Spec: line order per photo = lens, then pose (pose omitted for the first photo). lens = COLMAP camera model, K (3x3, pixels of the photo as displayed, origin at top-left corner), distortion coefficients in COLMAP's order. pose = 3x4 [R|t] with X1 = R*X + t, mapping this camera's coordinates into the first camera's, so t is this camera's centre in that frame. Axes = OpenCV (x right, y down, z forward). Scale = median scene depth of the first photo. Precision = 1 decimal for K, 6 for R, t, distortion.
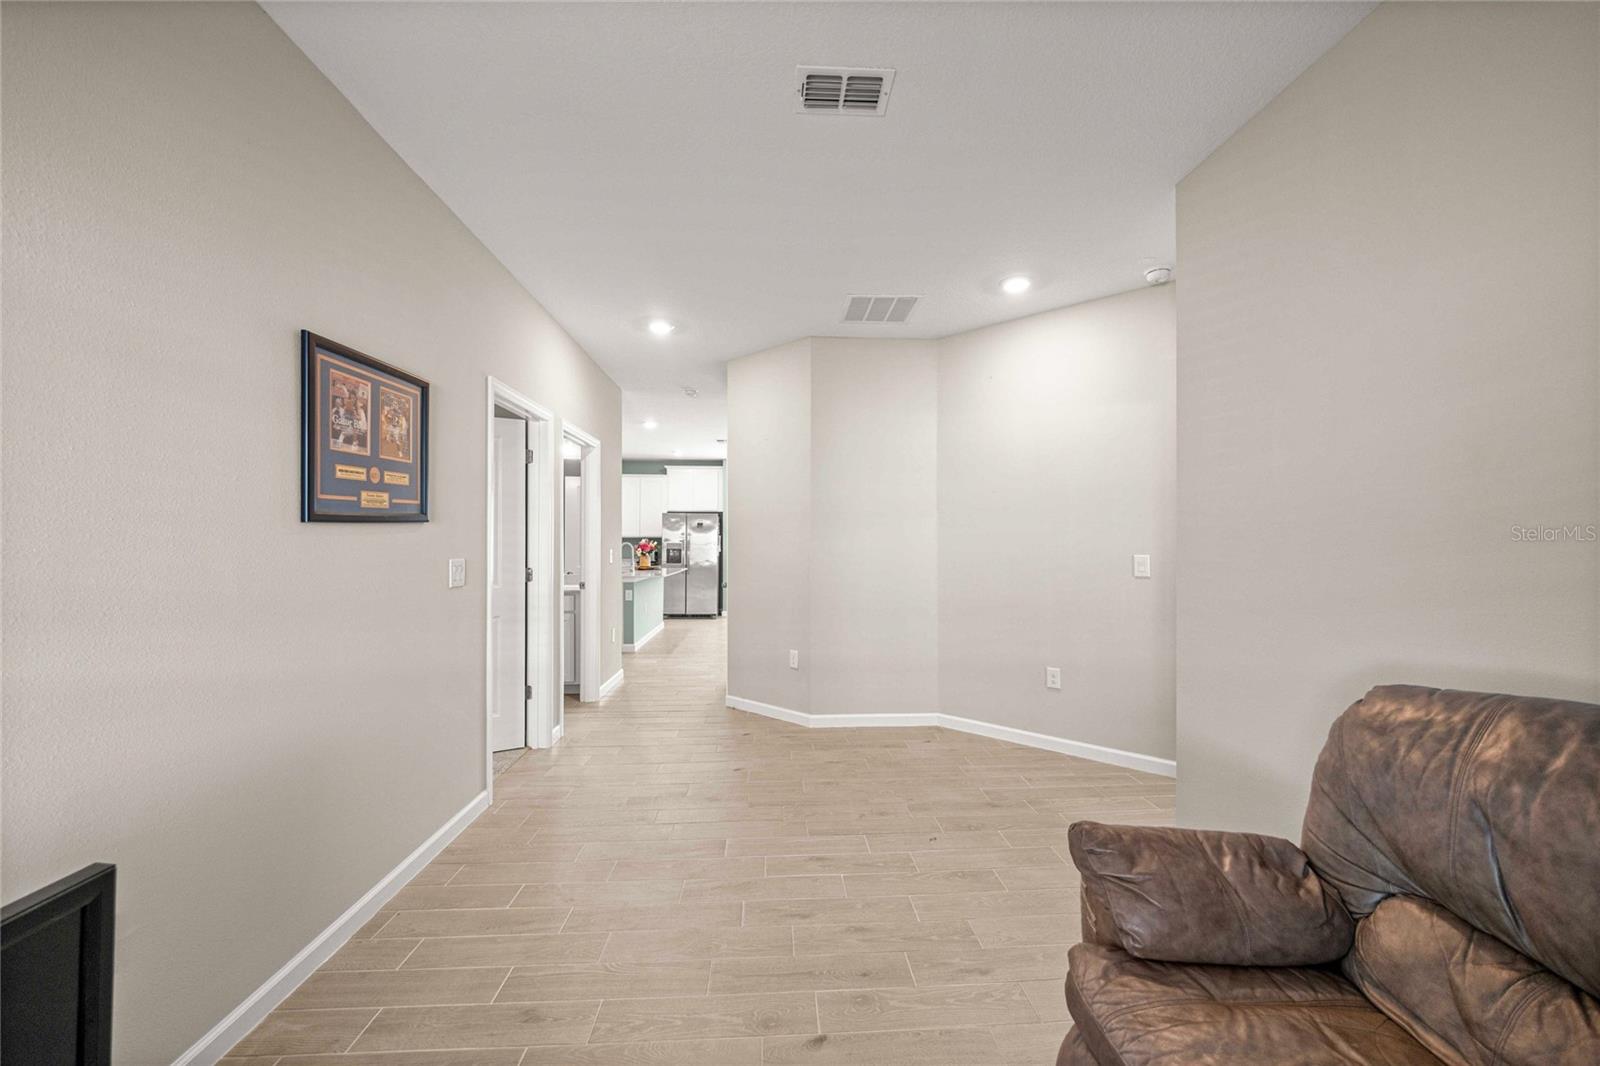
lens RADIAL K [[636.8, 0, 804.6], [0, 636.8, 536.8], [0, 0, 1]] dist [0.000979, 0.000171]
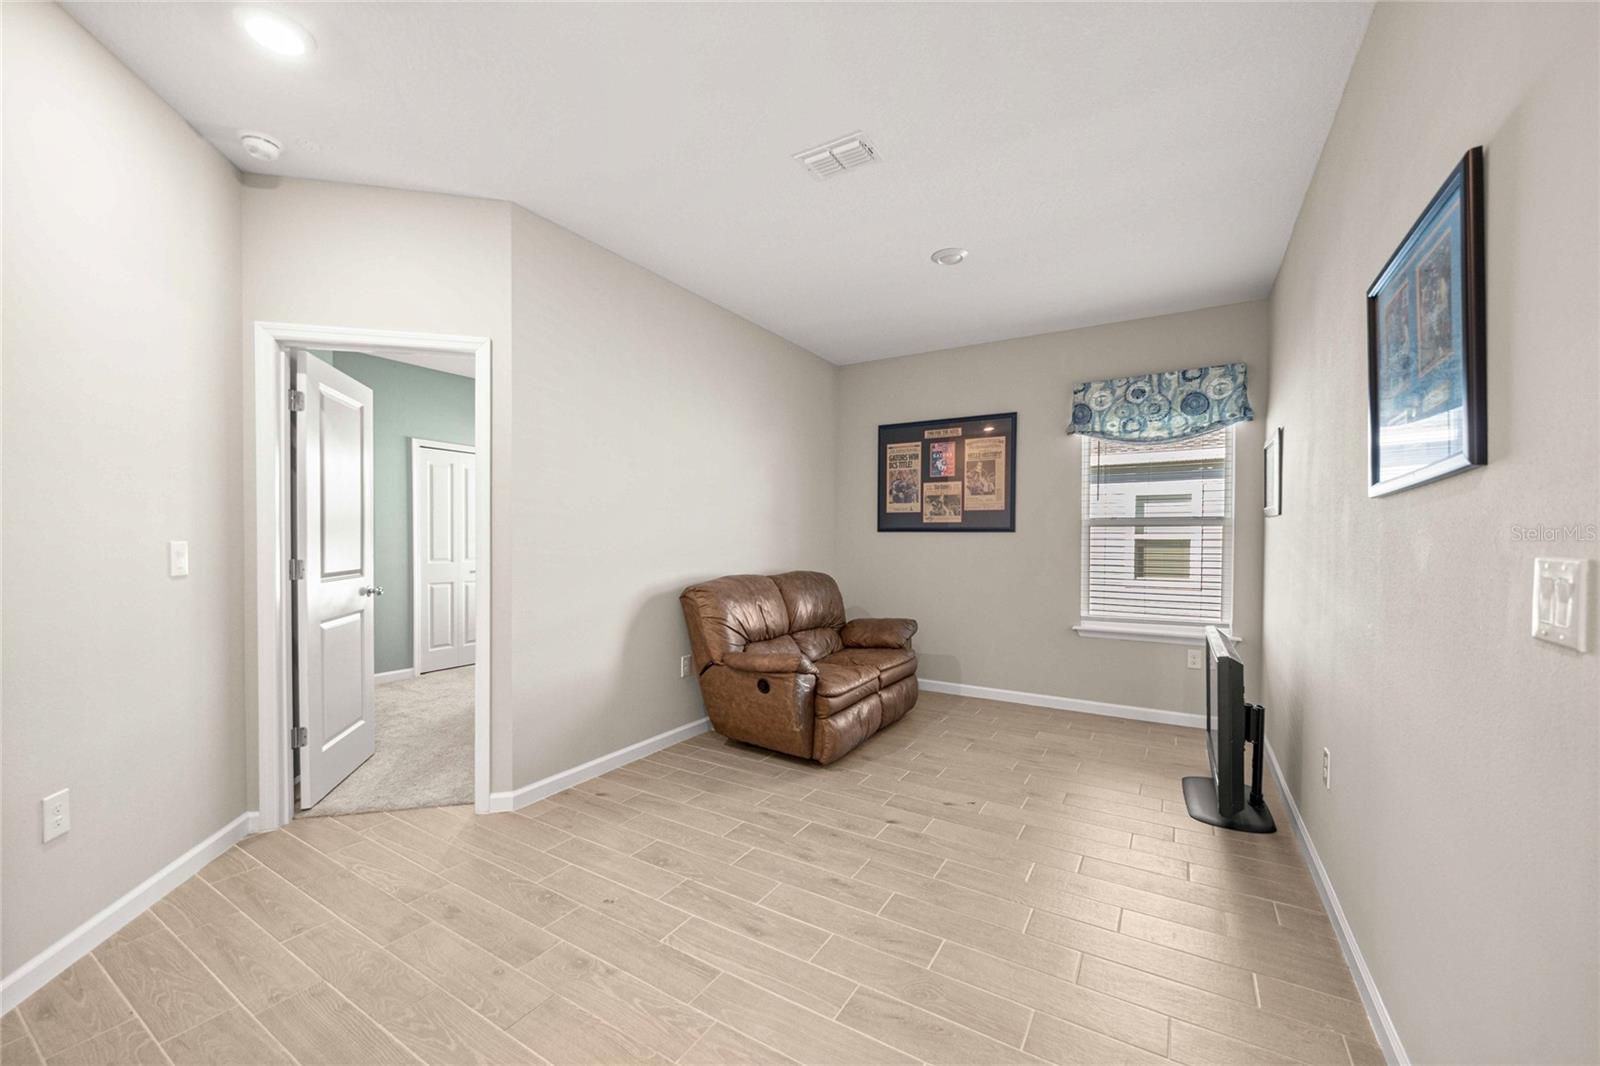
lens RADIAL K [[636.8, 0, 793.9], [0, 636.8, 543.2], [0, 0, 1]] dist [0.000979, 0.000171]
pose [[-0.826644, -0.006511, 0.562687, -0.387181], [-0.007281, 0.999973, 0.000875, 0.030195], [-0.562678, -0.003374, -0.826669, 1.391270]]
